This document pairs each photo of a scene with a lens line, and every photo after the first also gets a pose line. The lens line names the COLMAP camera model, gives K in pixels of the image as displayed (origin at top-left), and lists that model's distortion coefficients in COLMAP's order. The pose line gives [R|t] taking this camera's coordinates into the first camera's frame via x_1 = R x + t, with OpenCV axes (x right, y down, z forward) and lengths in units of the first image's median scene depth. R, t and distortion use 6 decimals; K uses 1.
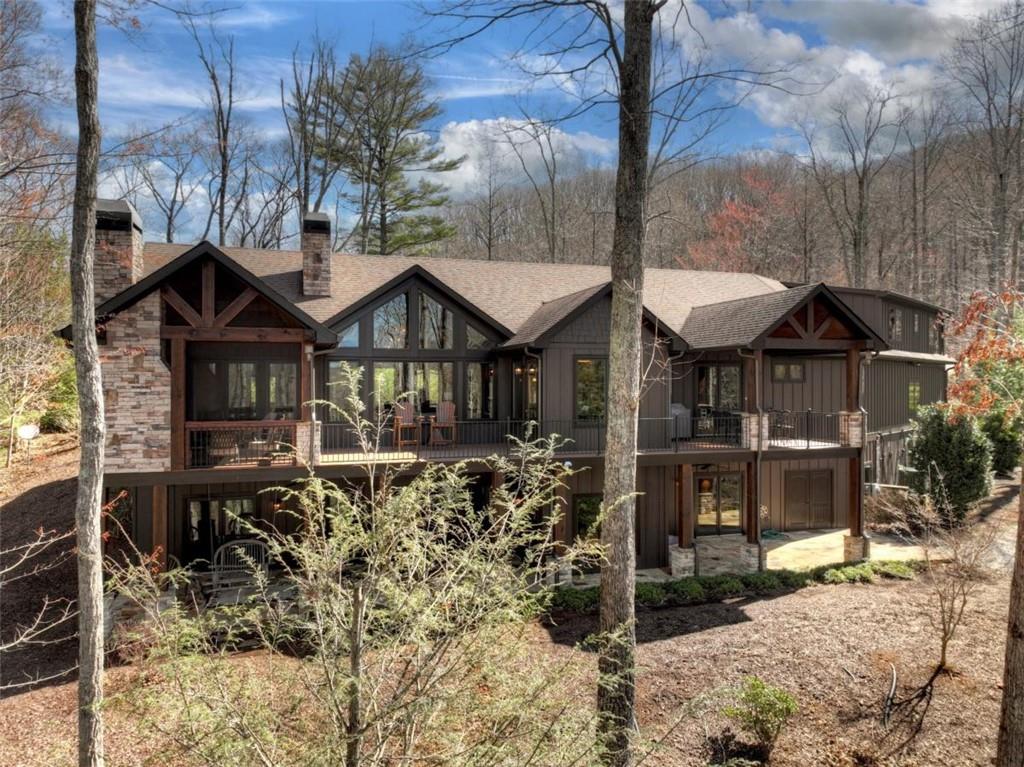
lens RADIAL K [[701.7, 0, 520.4], [0, 701.7, 384.6], [0, 0, 1]] dist [0.011085, 0.007149]
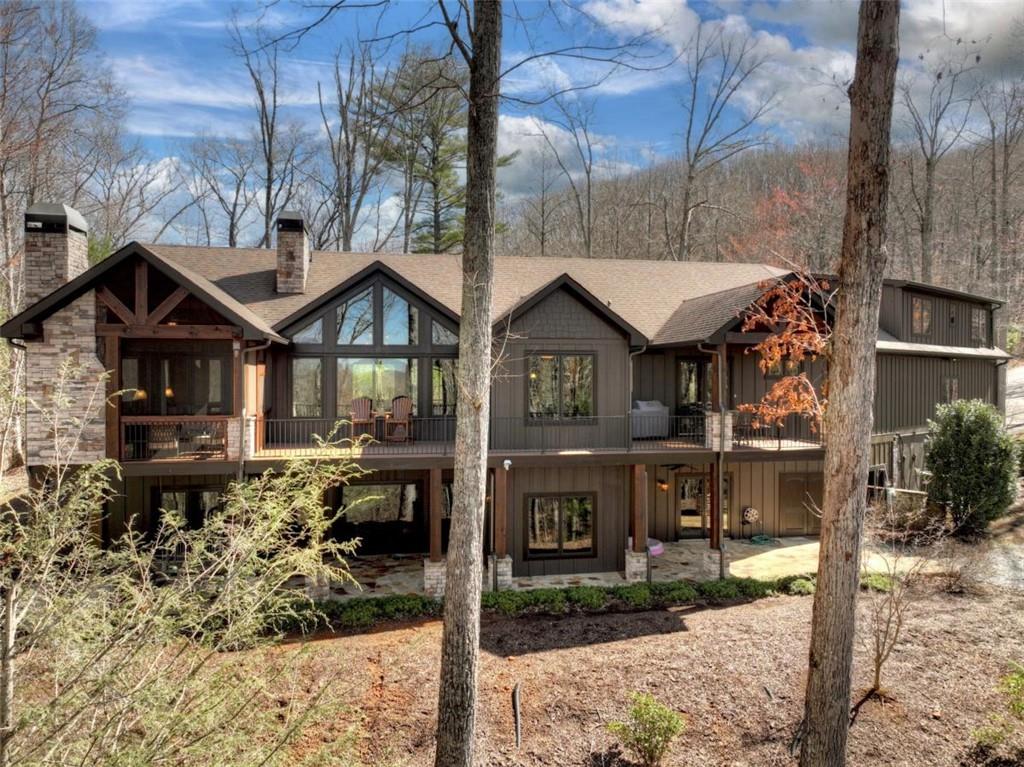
lens RADIAL K [[701.7, 0, 513.5], [0, 701.7, 383.7], [0, 0, 1]] dist [0.011085, 0.007149]
pose [[0.993140, 0.002717, -0.116899, 0.184955], [-0.002048, 0.999981, 0.005835, -0.001935], [0.116912, -0.005555, 0.993127, 0.031527]]
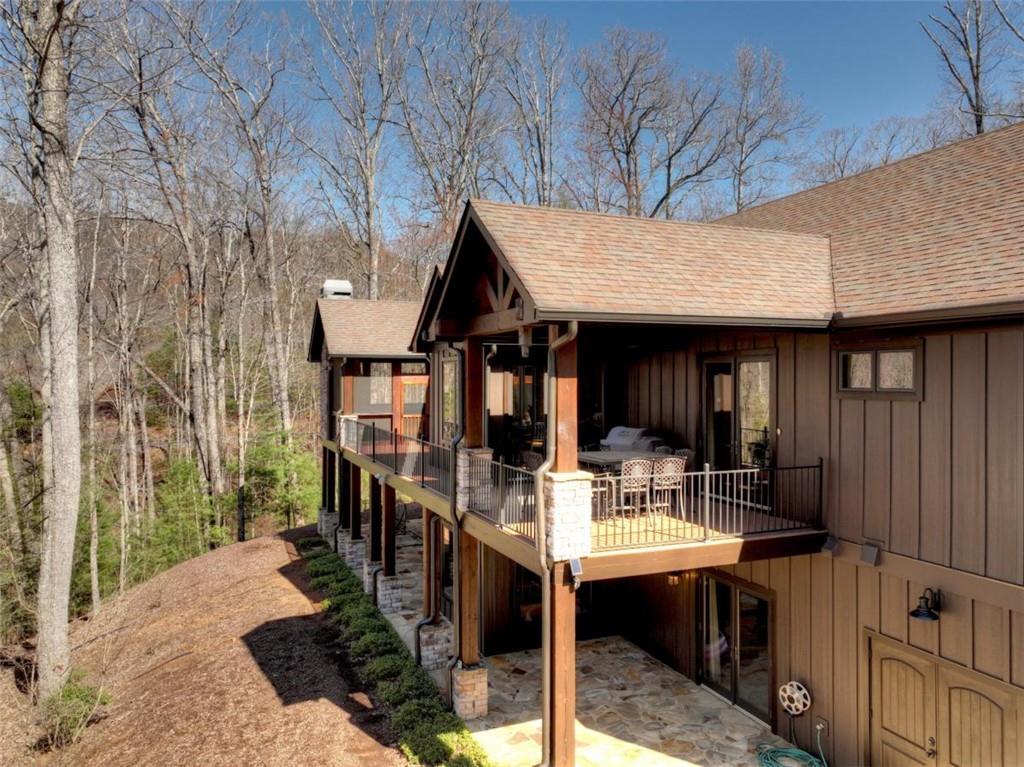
lens RADIAL K [[701.7, 0, 511.2], [0, 701.7, 384.8], [0, 0, 1]] dist [0.011085, 0.007149]
pose [[0.091587, -0.001877, -0.995795, 1.012959], [0.003688, 0.999992, -0.001546, -0.015273], [0.995790, -0.003531, 0.091593, 1.060925]]
